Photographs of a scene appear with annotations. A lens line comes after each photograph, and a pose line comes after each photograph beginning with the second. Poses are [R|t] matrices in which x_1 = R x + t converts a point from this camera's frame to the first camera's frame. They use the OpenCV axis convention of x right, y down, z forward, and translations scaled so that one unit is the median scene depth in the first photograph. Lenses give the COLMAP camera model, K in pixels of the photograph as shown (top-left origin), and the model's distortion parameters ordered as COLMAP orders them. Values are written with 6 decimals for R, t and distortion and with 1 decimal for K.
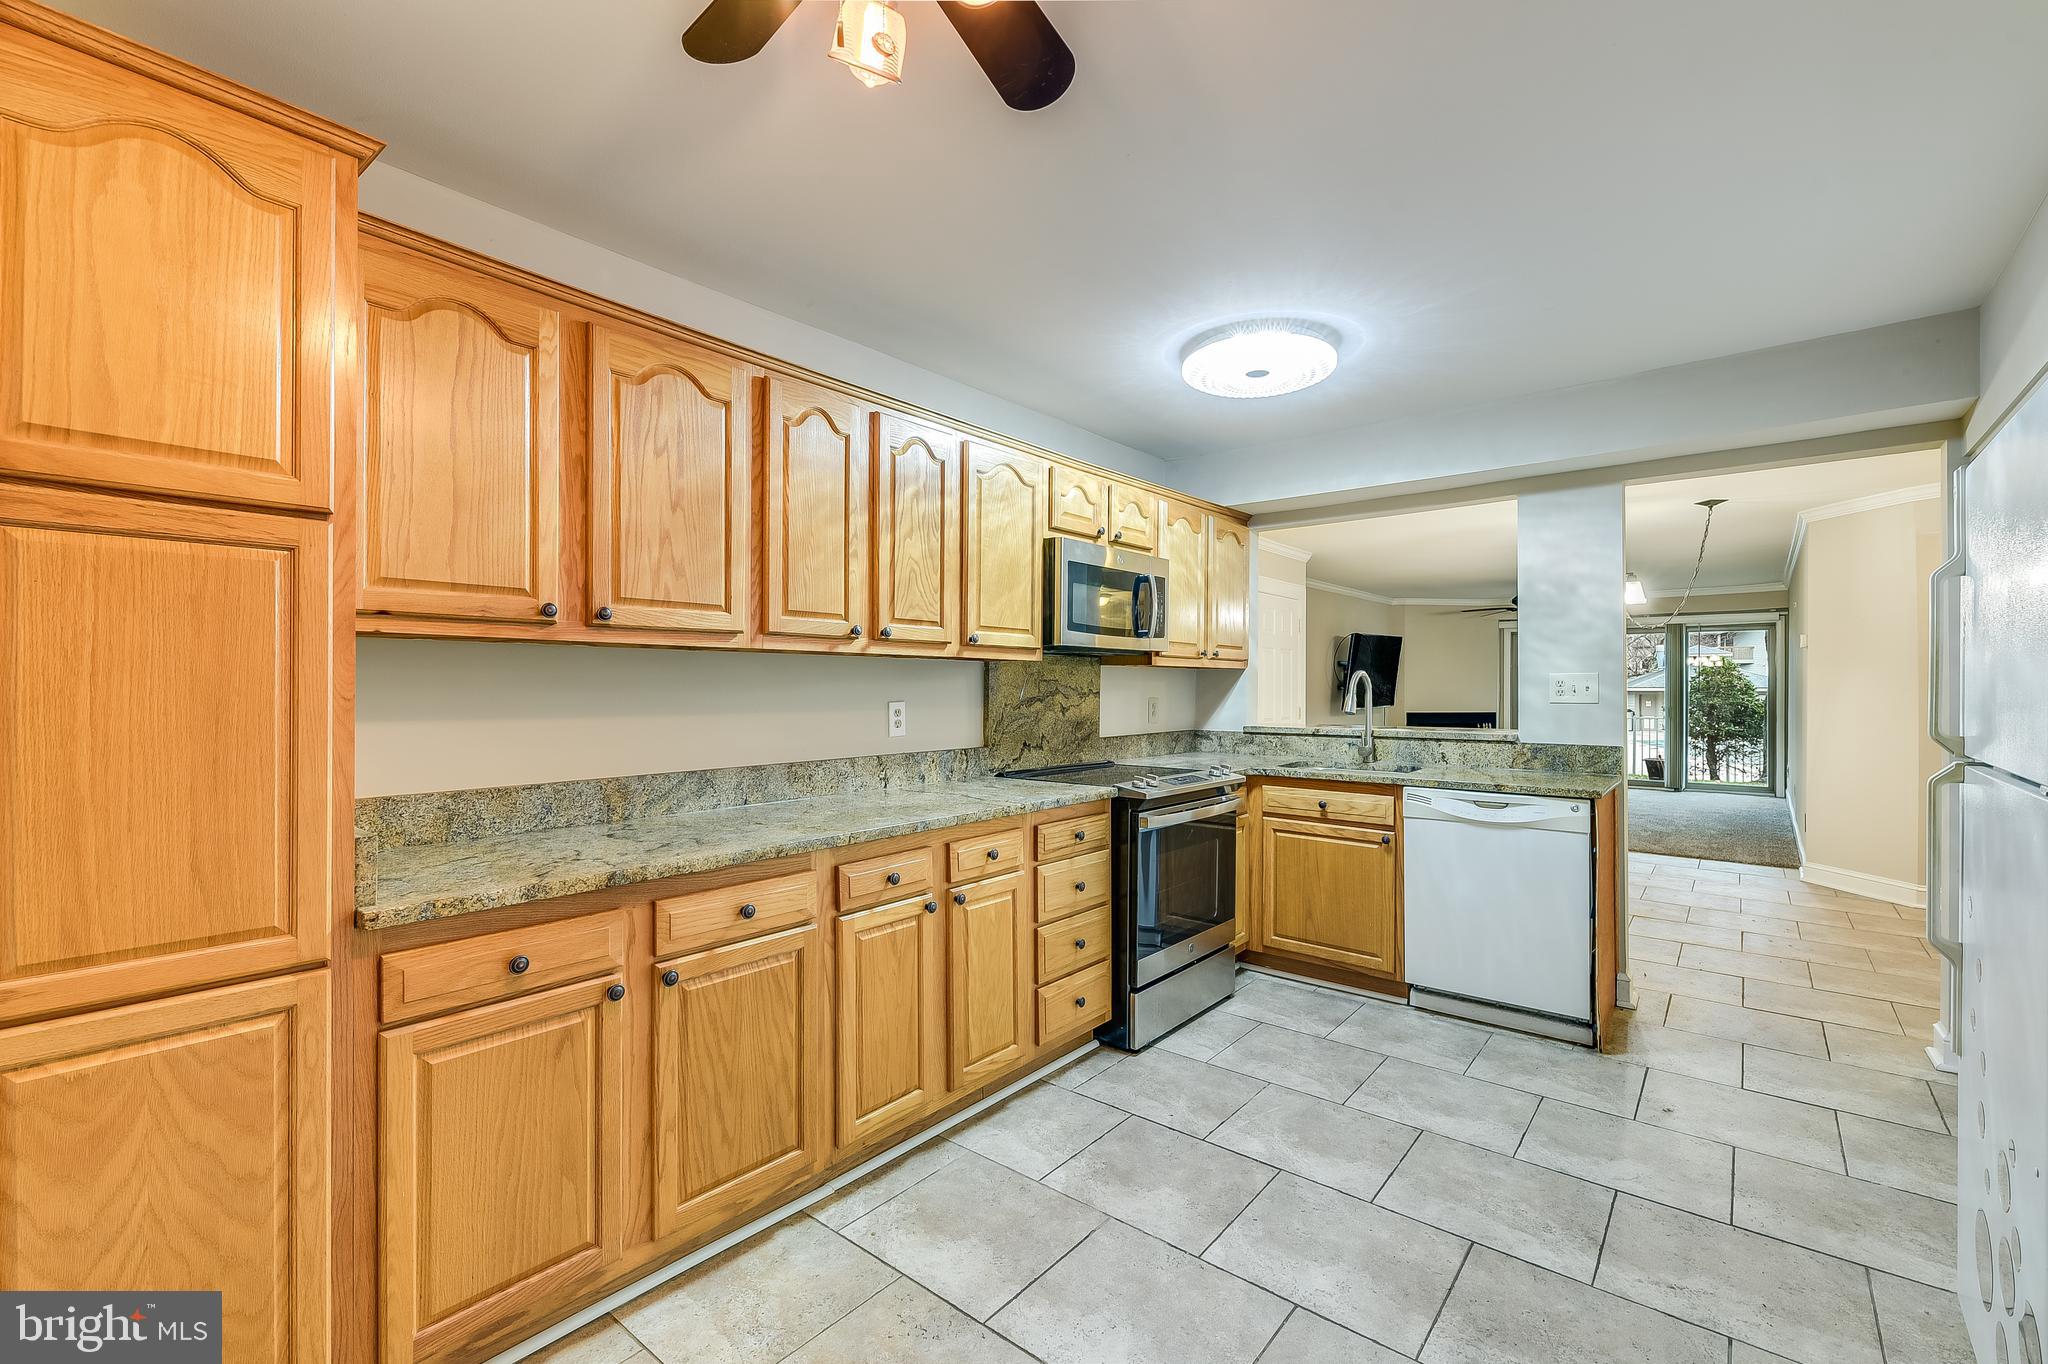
lens RADIAL K [[875.6, 0, 1024.0], [0, 875.6, 682.0], [0, 0, 1]] dist [0.014420, -0.000135]
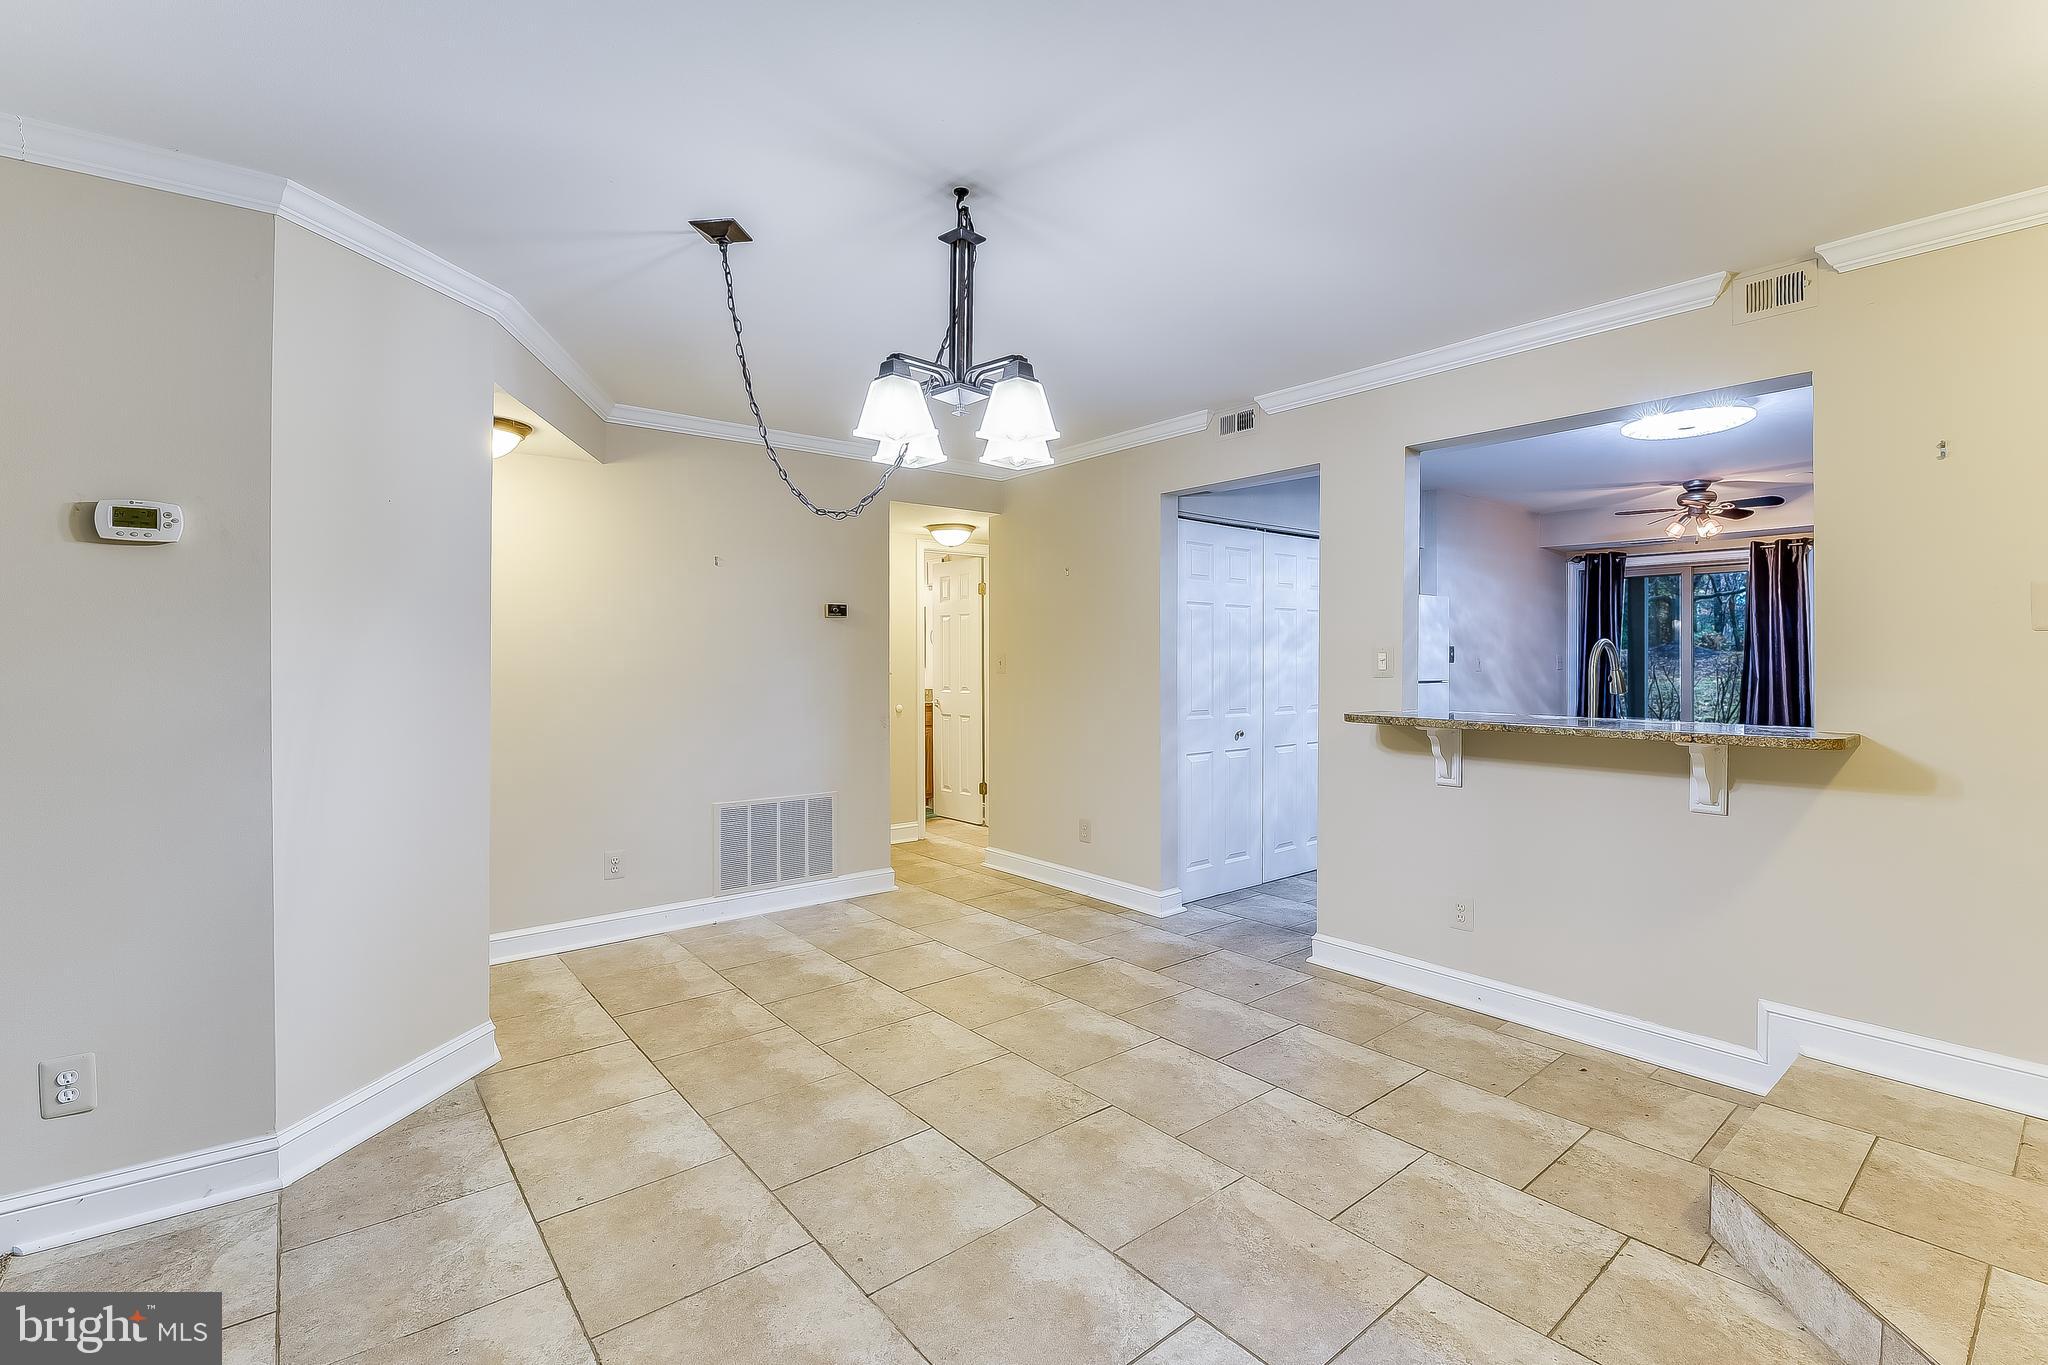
lens RADIAL K [[904.4, 0, 1028.6], [0, 904.4, 661.7], [0, 0, 1]] dist [0.002198, -0.013019]
pose [[-0.980571, -0.000473, 0.196166, 0.863539], [-0.001279, 0.999991, -0.003982, 0.013507], [-0.196162, -0.004155, -0.980563, 2.238129]]
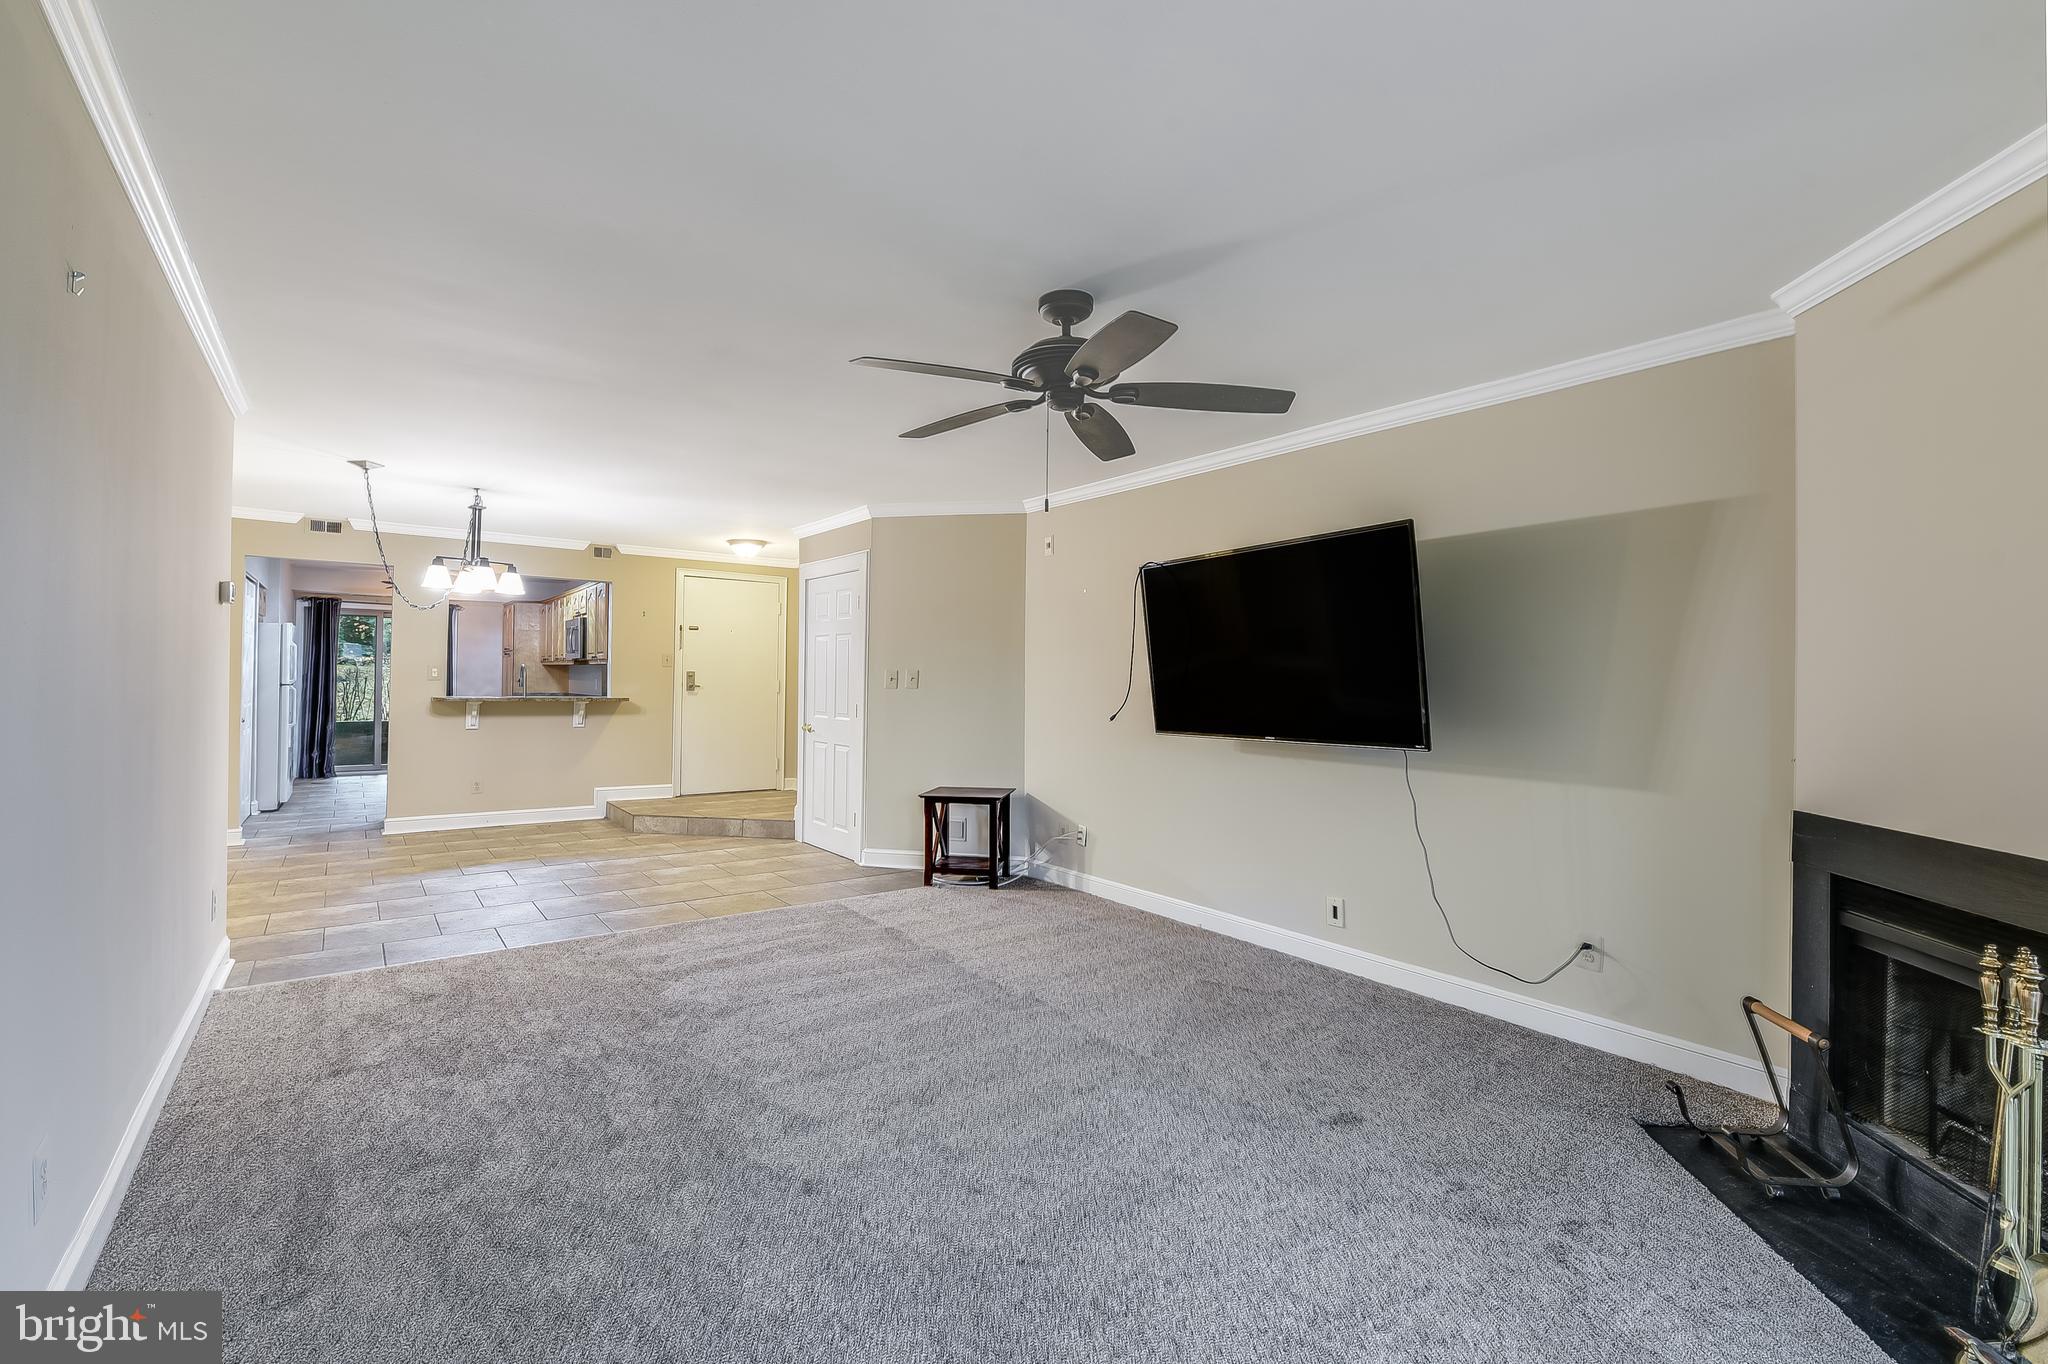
lens RADIAL K [[893.0, 0, 1023.1], [0, 893.0, 668.7], [0, 0, 1]] dist [0.002256, -0.009432]
pose [[-0.235102, -0.016407, -0.971832, 2.375877], [-0.009315, 0.999850, -0.014627, 0.017998], [0.971926, 0.005614, -0.235220, 2.964469]]
